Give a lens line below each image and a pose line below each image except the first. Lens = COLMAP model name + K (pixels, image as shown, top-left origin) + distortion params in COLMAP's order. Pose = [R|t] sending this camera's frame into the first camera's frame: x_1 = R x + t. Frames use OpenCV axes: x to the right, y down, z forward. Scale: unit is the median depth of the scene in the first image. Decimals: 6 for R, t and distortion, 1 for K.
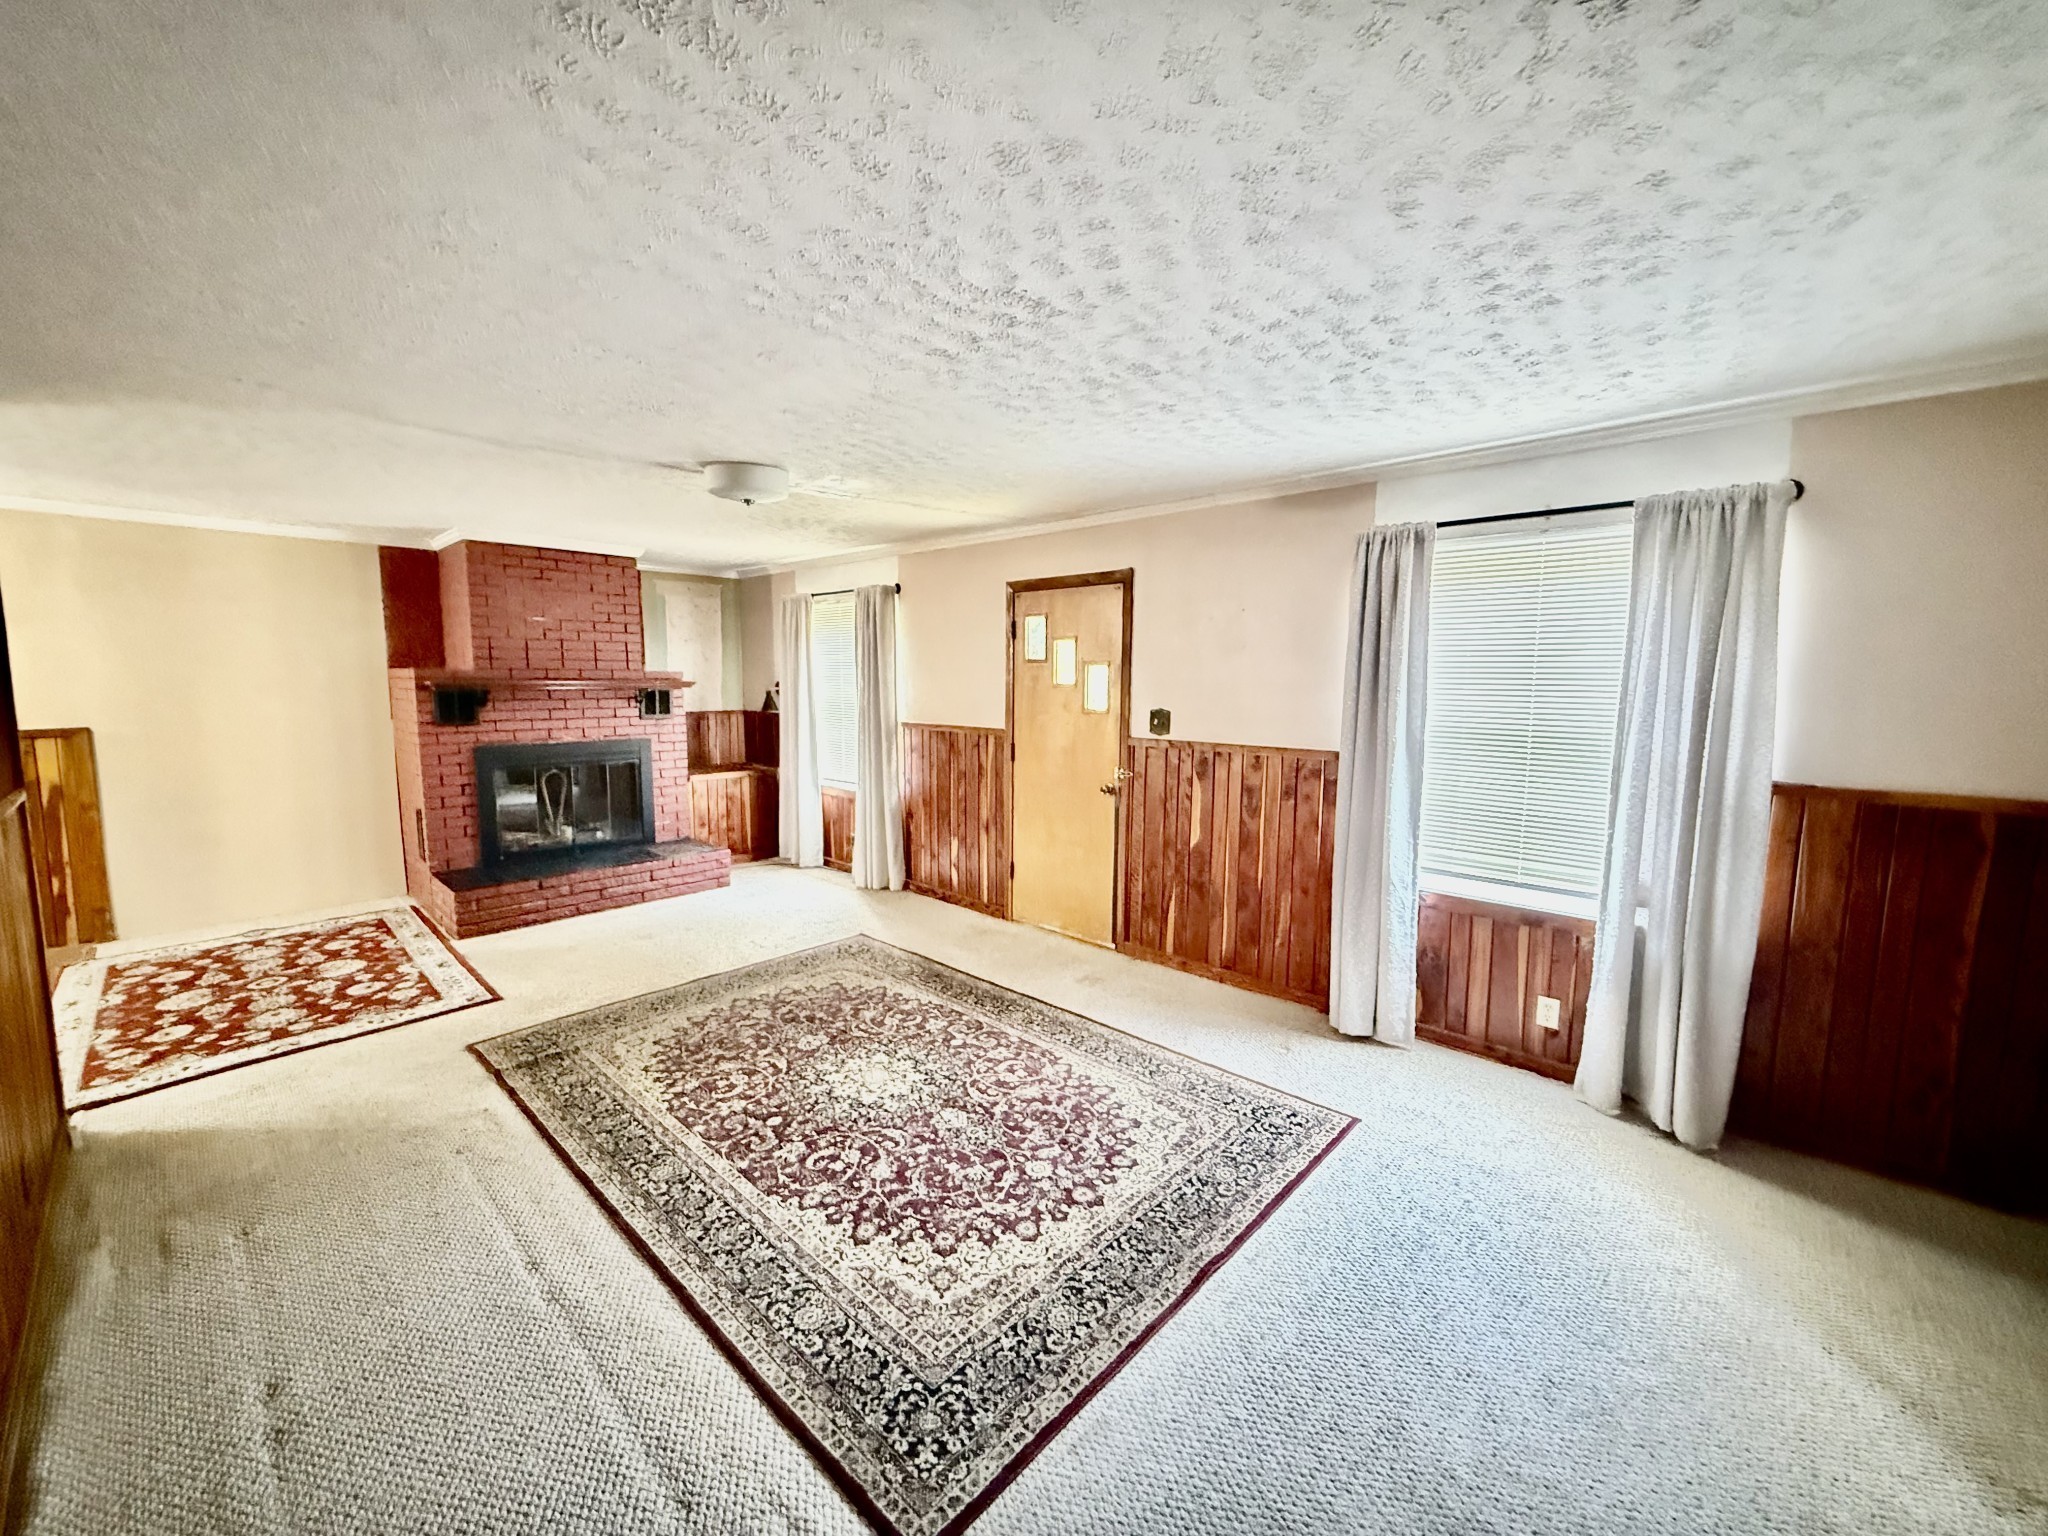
lens RADIAL K [[818.1, 0, 1021.3], [0, 818.1, 764.9], [0, 0, 1]] dist [-0.000625, -0.000365]
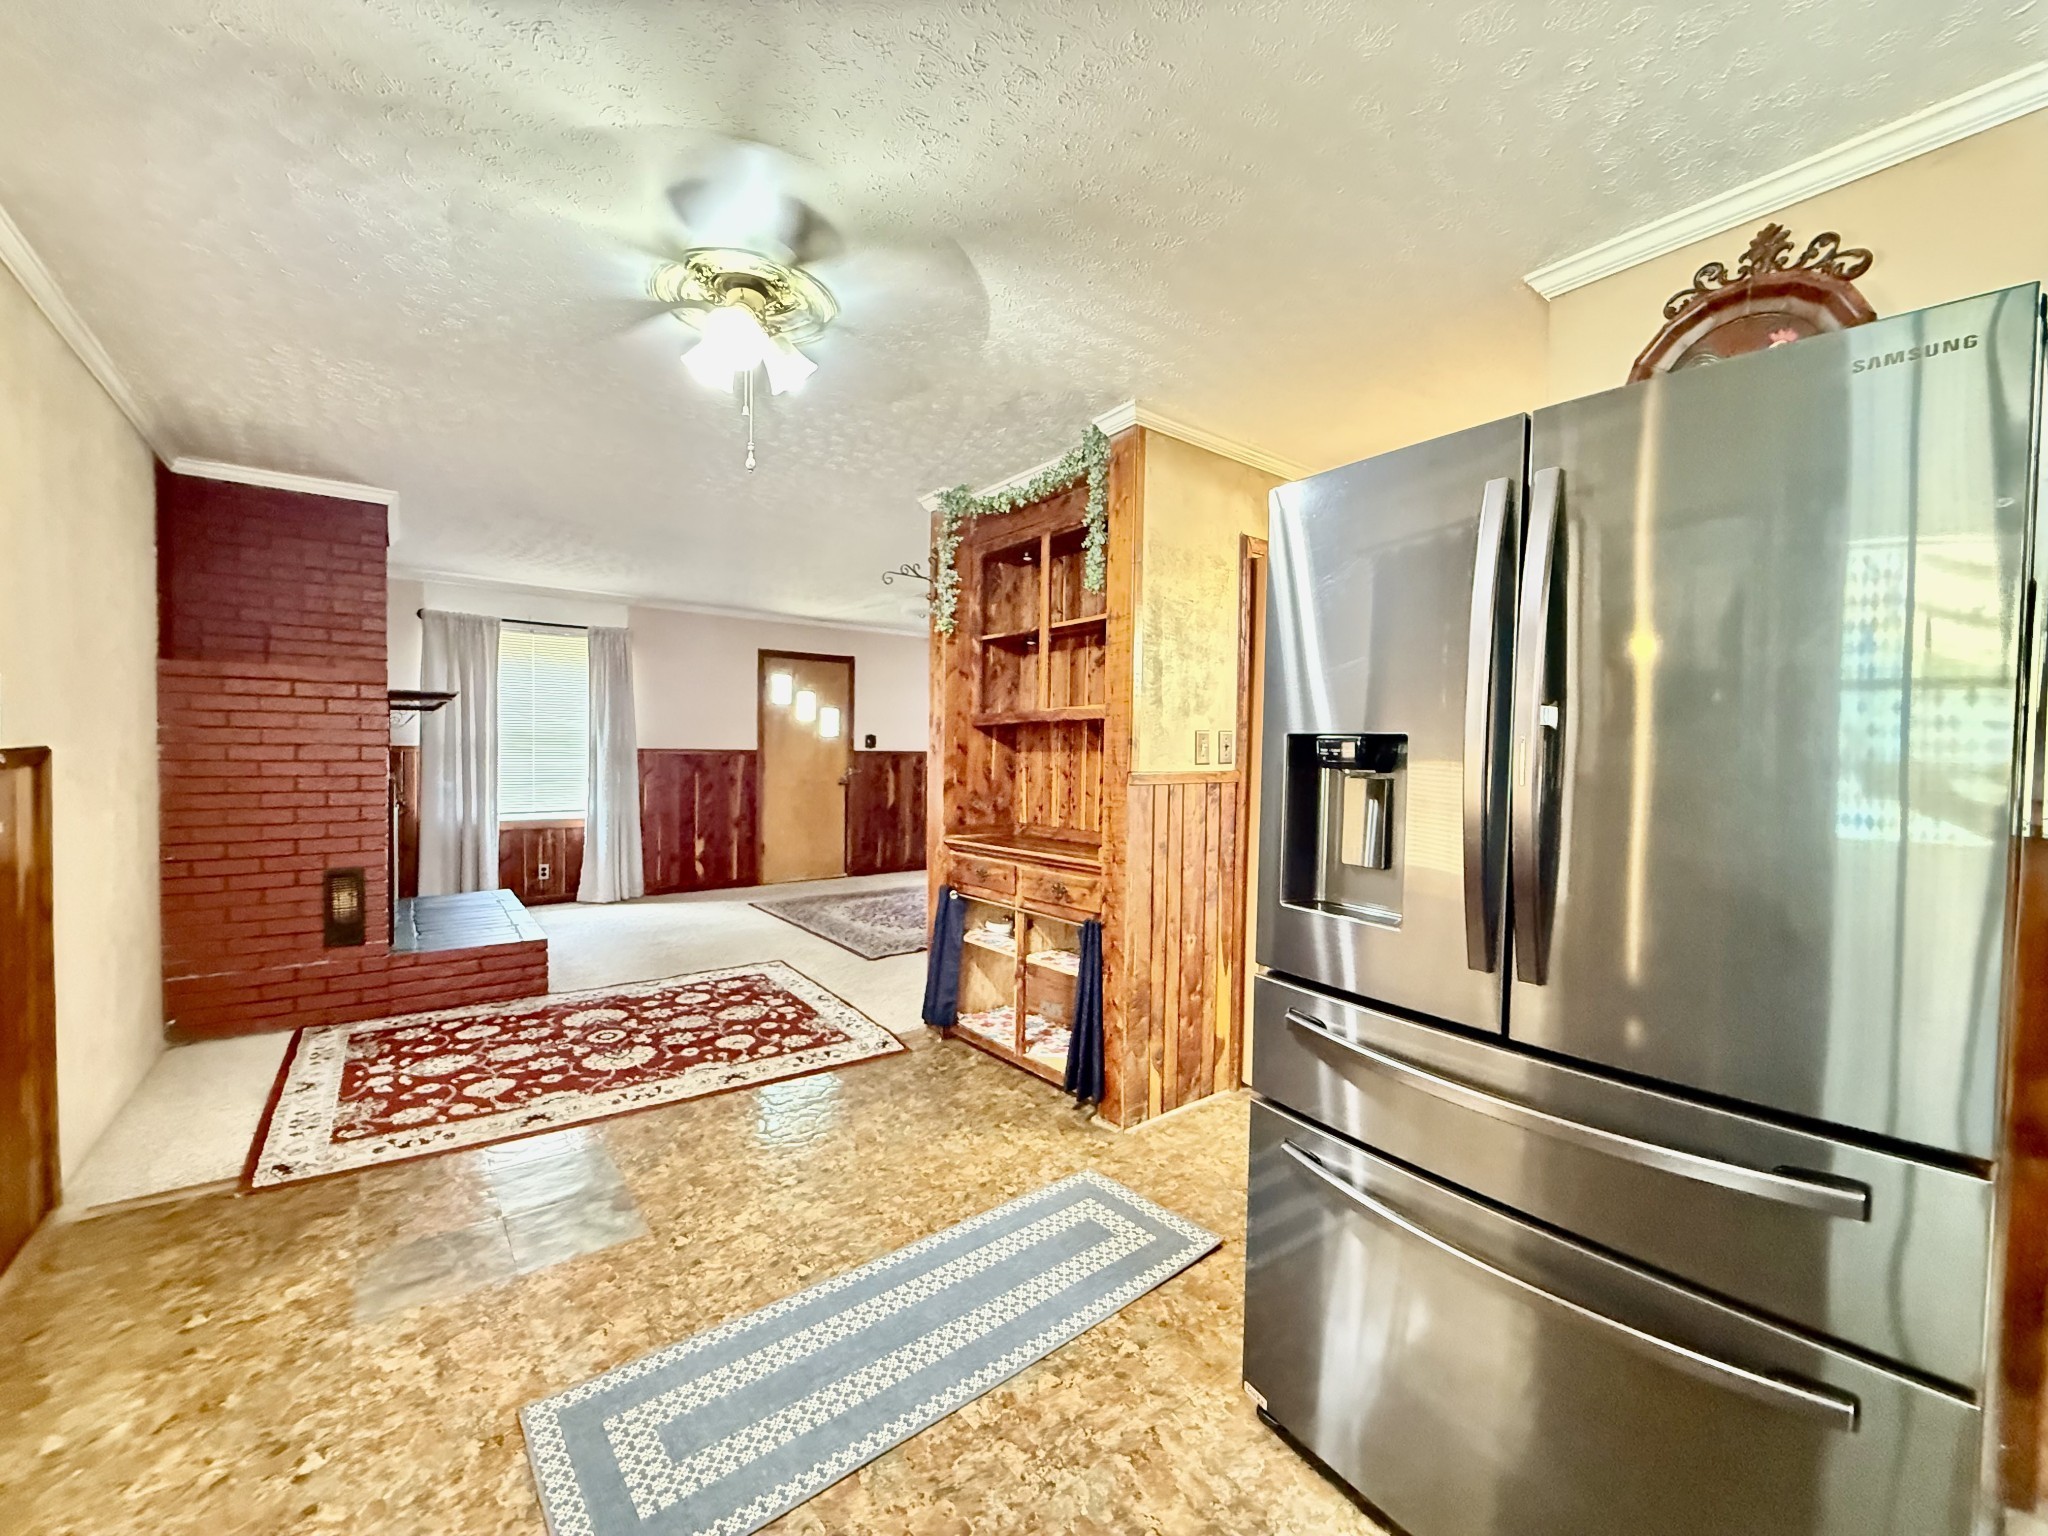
lens RADIAL K [[818.1, 0, 1012.1], [0, 818.1, 766.7], [0, 0, 1]] dist [-0.000625, -0.000365]
pose [[0.161449, -0.027139, 0.986508, -1.612077], [0.097103, 0.995208, 0.011487, 0.014004], [-0.982092, 0.093938, 0.163310, 0.391872]]
